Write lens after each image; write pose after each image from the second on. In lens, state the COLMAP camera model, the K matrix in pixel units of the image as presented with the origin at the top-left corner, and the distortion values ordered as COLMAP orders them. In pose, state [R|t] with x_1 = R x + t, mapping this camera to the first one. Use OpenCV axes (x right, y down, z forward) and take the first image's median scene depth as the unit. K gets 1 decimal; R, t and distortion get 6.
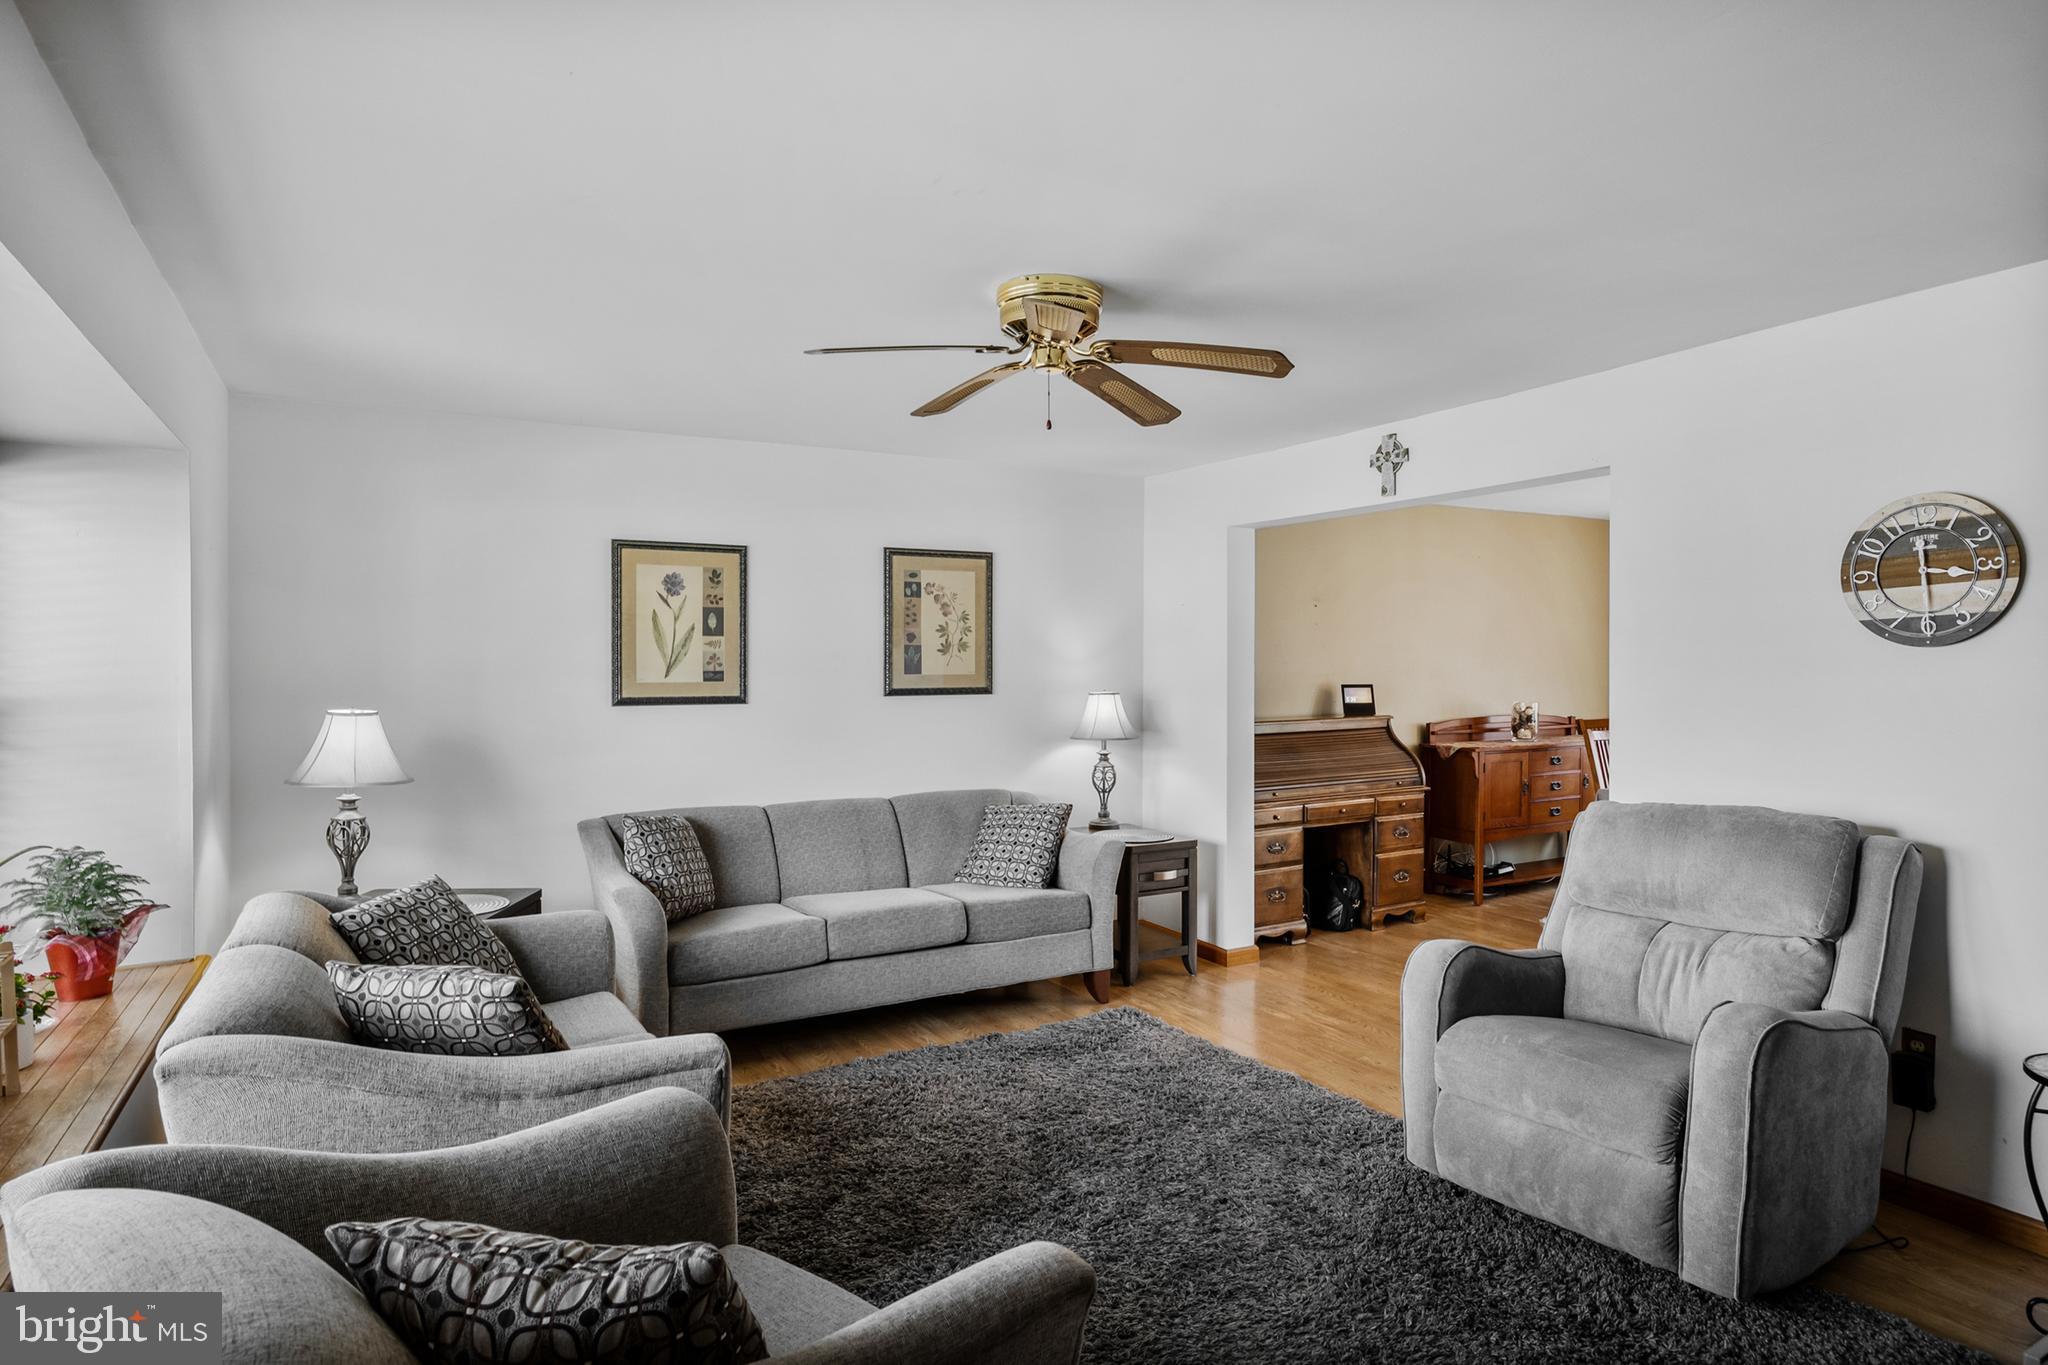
lens RADIAL K [[1153.8, 0, 975.3], [0, 1153.8, 679.6], [0, 0, 1]] dist [0.001624, 0.002755]
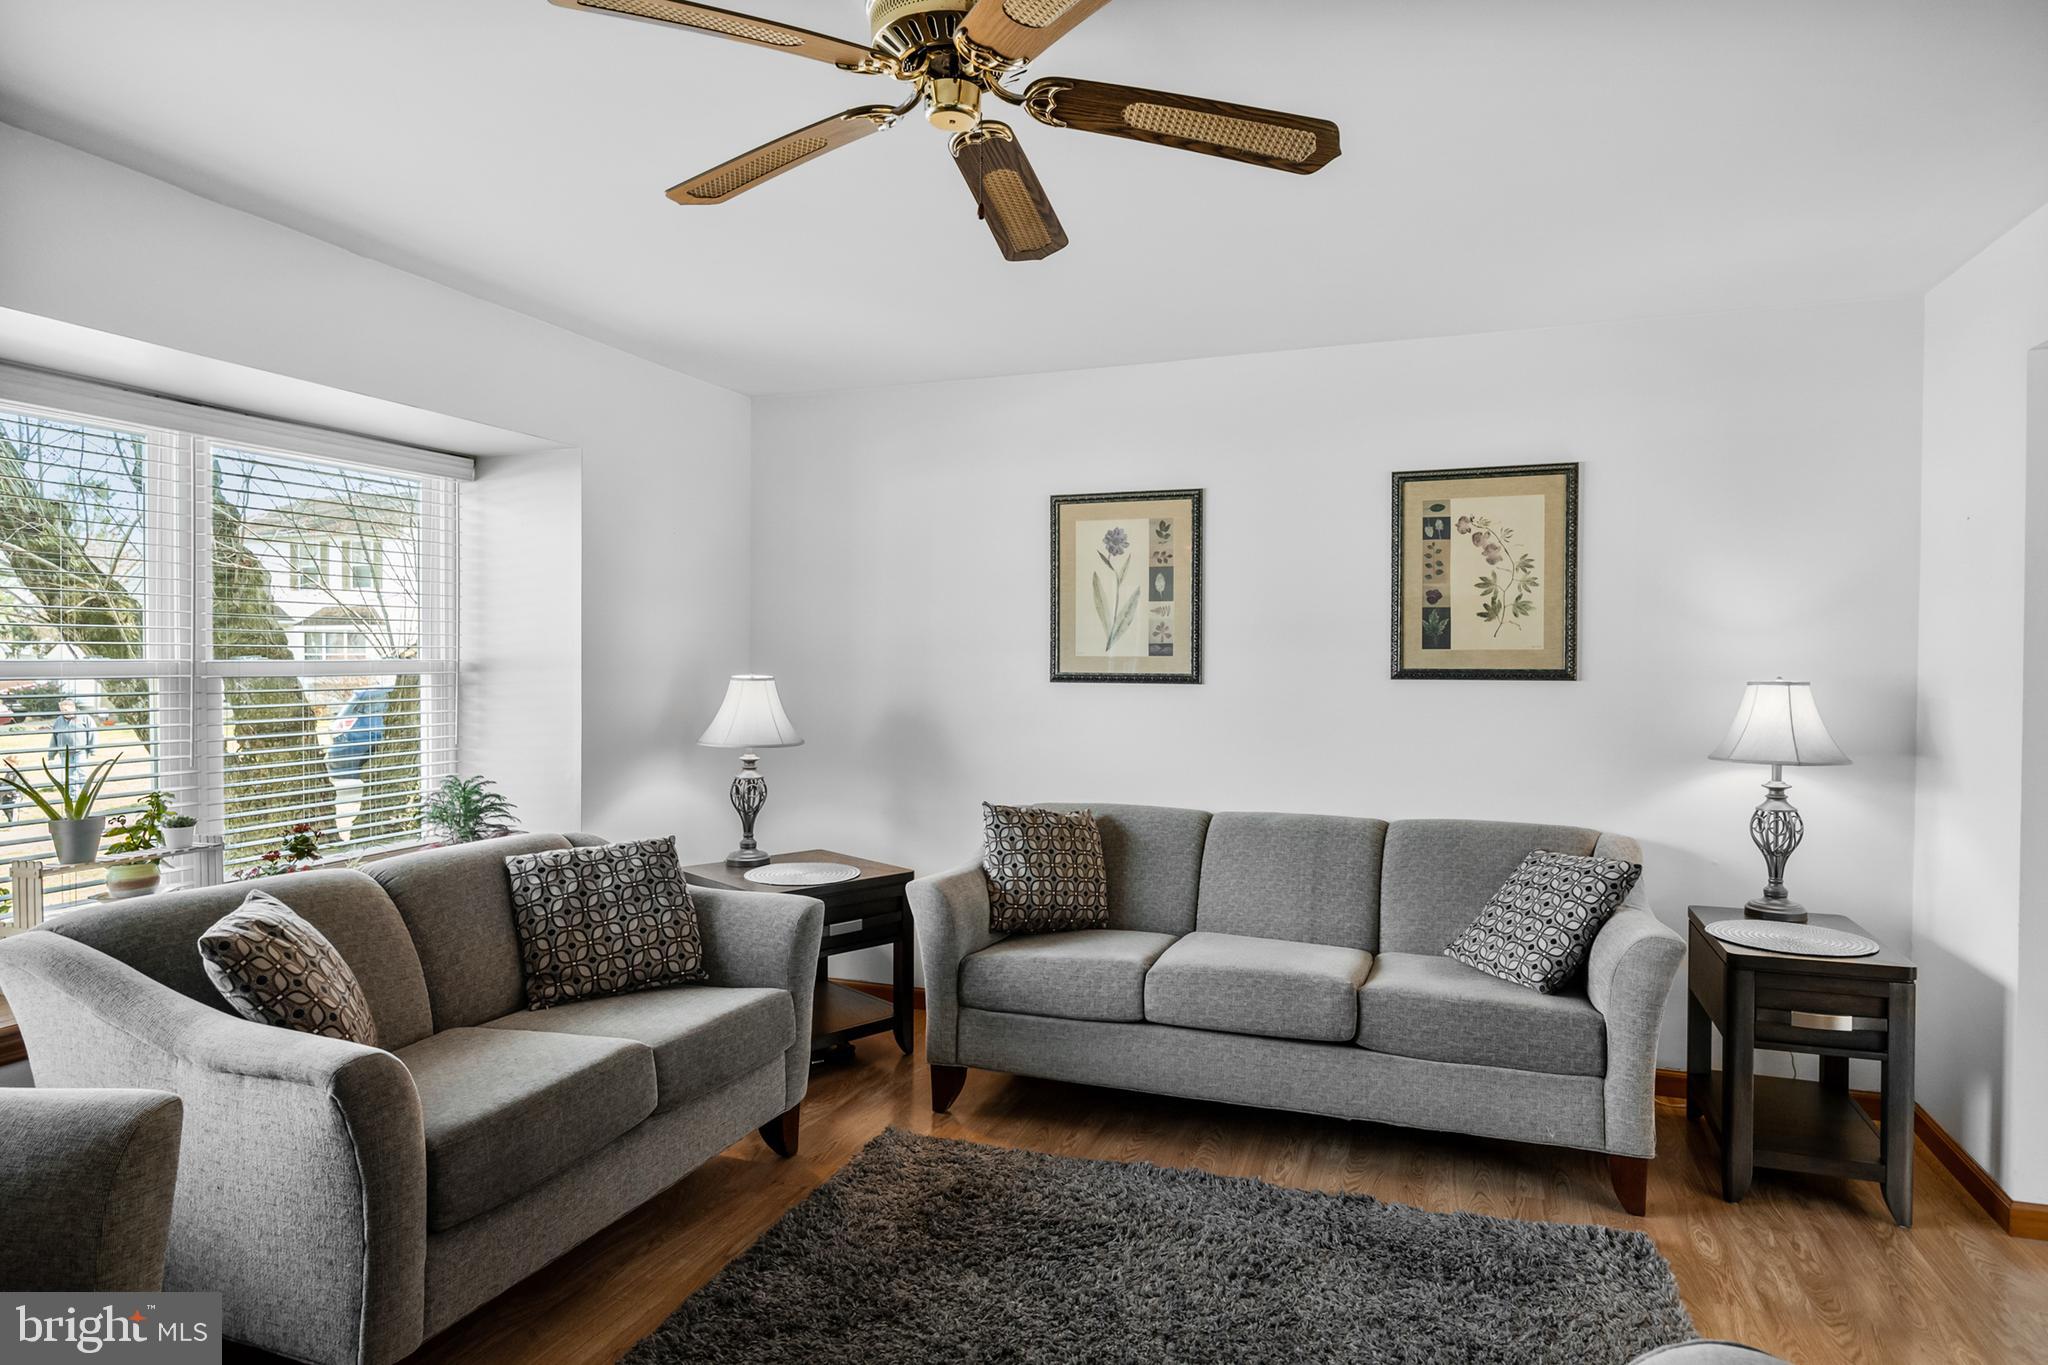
lens RADIAL K [[1153.8, 0, 1025.1], [0, 1153.8, 673.1], [0, 0, 1]] dist [0.001624, 0.002755]
pose [[0.665344, 0.014378, -0.746398, 0.328013], [-0.016190, 0.999857, 0.004829, 0.011497], [0.746361, 0.008871, 0.665482, 0.375724]]
